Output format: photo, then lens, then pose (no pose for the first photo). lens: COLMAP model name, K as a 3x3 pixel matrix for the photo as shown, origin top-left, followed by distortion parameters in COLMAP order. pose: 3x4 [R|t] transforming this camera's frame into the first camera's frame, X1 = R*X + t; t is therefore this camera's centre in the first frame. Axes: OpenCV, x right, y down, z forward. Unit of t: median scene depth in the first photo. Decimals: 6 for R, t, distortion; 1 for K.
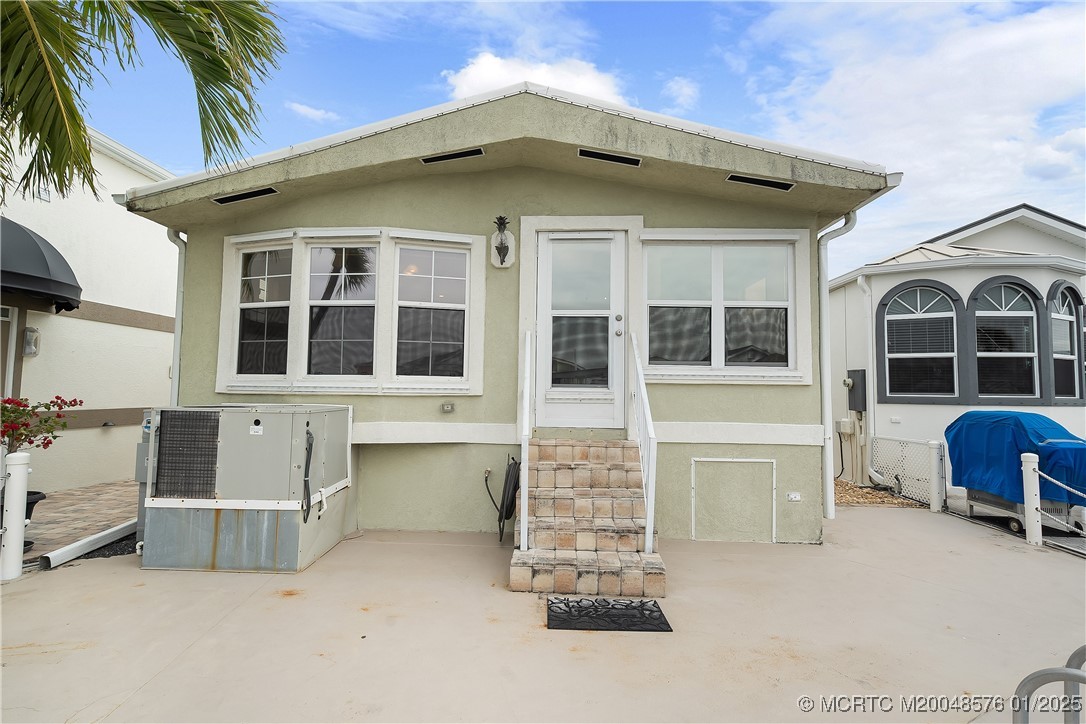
lens RADIAL K [[517.9, 0, 545.3], [0, 517.9, 358.7], [0, 0, 1]] dist [-0.002187, 0.000410]
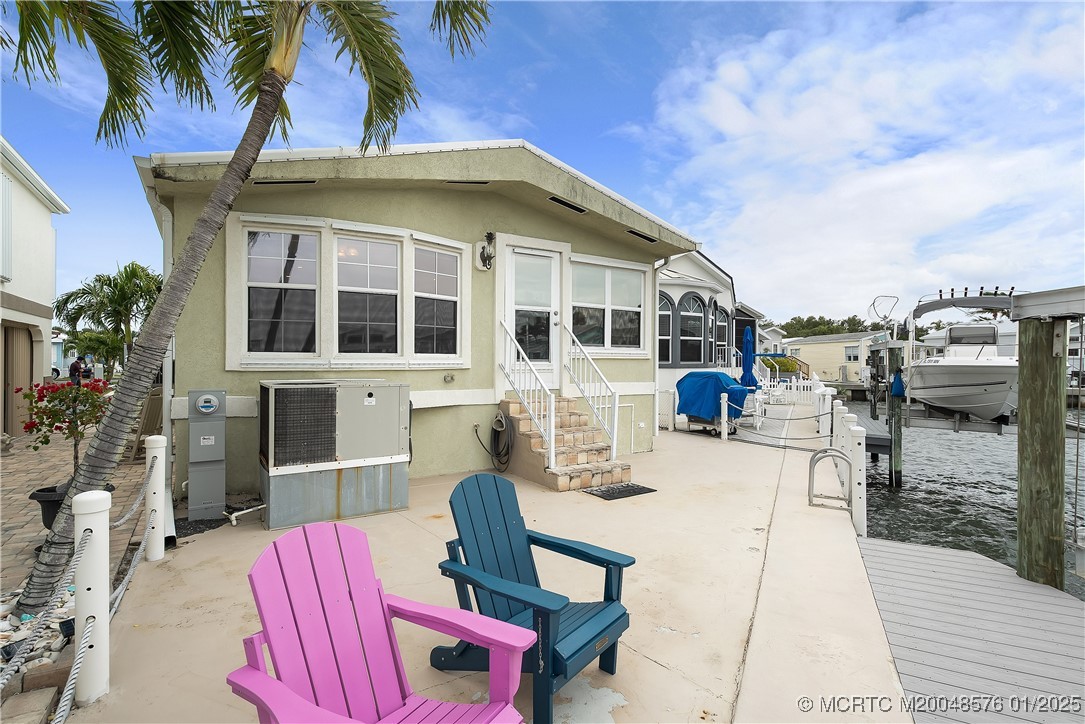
lens RADIAL K [[517.5, 0, 544.8], [0, 517.5, 358.7], [0, 0, 1]] dist [-0.002187, 0.000410]
pose [[0.816016, -0.007722, 0.577978, -0.728834], [-0.030318, 0.997963, 0.056137, -0.032570], [-0.577233, -0.063332, 0.814120, -0.169623]]
